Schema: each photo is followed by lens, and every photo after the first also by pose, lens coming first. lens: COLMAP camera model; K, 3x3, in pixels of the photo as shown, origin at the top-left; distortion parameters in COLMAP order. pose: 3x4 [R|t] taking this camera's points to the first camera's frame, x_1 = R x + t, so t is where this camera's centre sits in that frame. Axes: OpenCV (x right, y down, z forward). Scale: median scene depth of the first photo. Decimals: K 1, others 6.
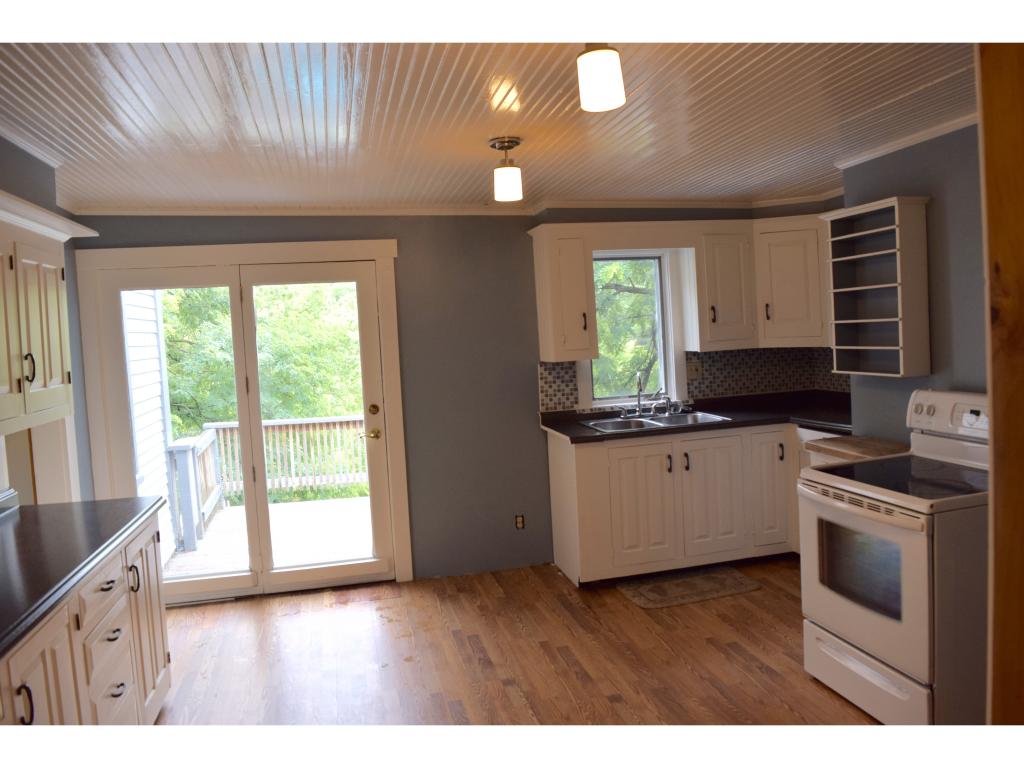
lens RADIAL K [[811.7, 0, 512.0], [0, 811.7, 384.0], [0, 0, 1]] dist [-0.083916, 0.007542]
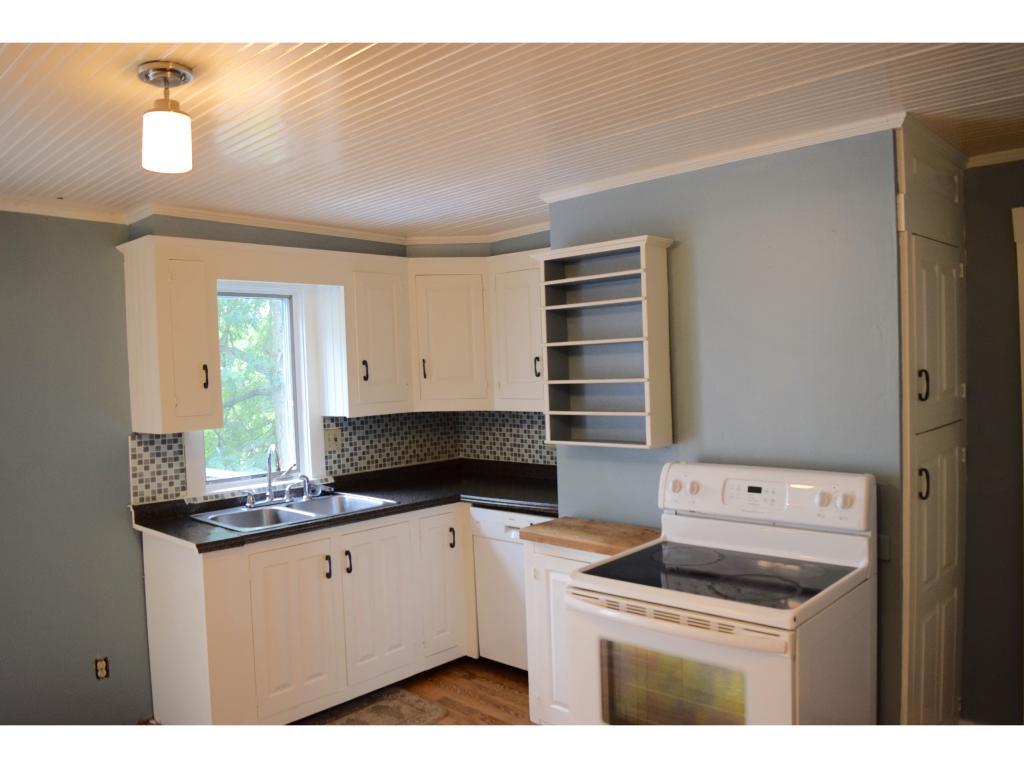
lens RADIAL K [[811.7, 0, 512.0], [0, 811.7, 384.0], [0, 0, 1]] dist [-0.083916, 0.007542]
pose [[0.833633, 0.015256, 0.552108, -0.072494], [0.024688, 0.997590, -0.064842, -0.017045], [-0.551766, 0.067685, 0.831248, 0.249597]]
